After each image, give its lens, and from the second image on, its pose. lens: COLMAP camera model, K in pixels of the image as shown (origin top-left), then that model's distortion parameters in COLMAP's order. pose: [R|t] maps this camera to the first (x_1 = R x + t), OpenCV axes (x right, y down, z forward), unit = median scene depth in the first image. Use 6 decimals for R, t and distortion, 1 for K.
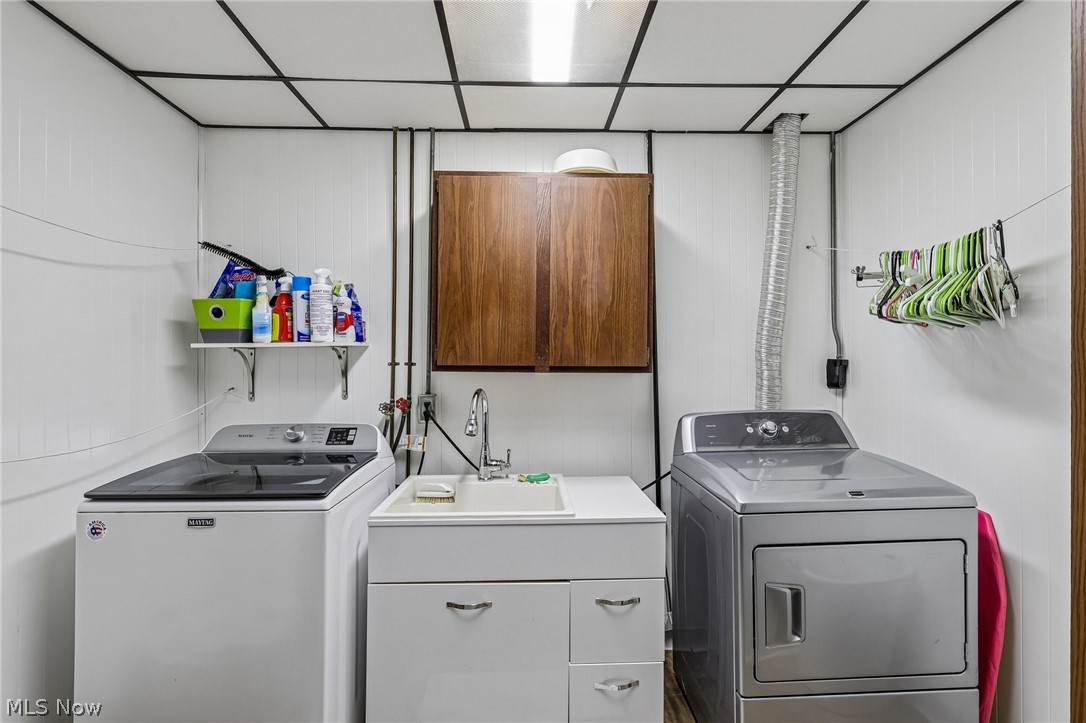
lens RADIAL K [[505.2, 0, 543.0], [0, 505.2, 361.5], [0, 0, 1]] dist [-0.000209, -0.000091]
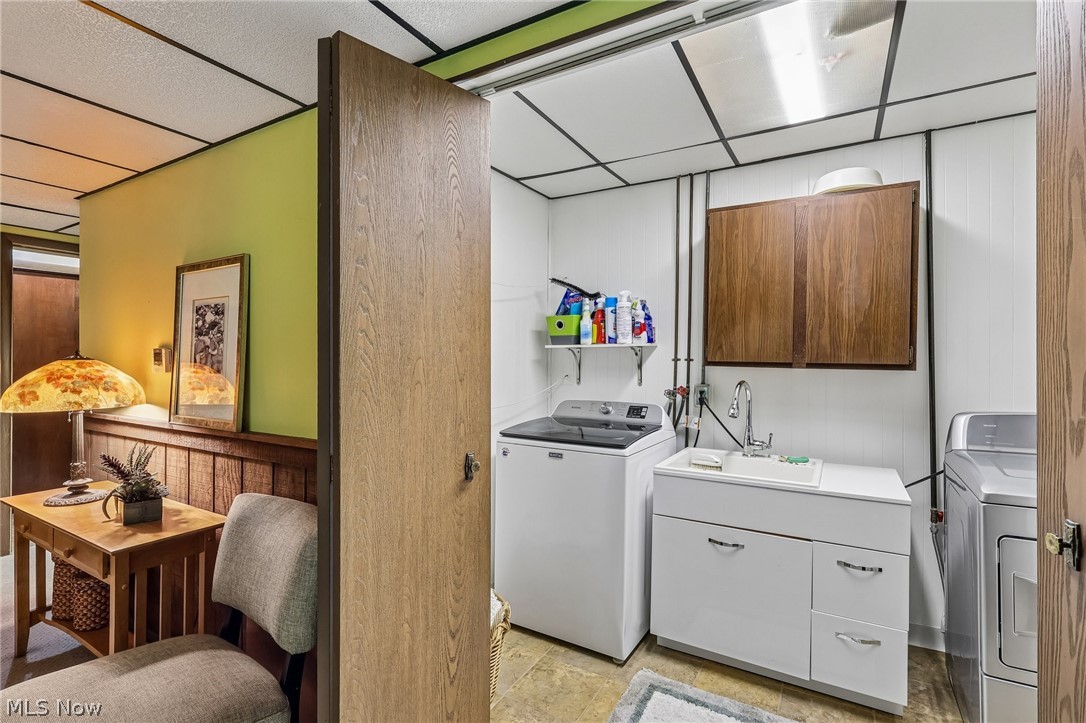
lens RADIAL K [[505.2, 0, 543.0], [0, 505.2, 361.5], [0, 0, 1]] dist [-0.000209, -0.000091]
pose [[0.840978, 0.010863, -0.540961, 0.129182], [-0.004828, 0.999909, 0.012573, -0.005800], [0.541048, -0.007962, 0.840954, -0.295537]]
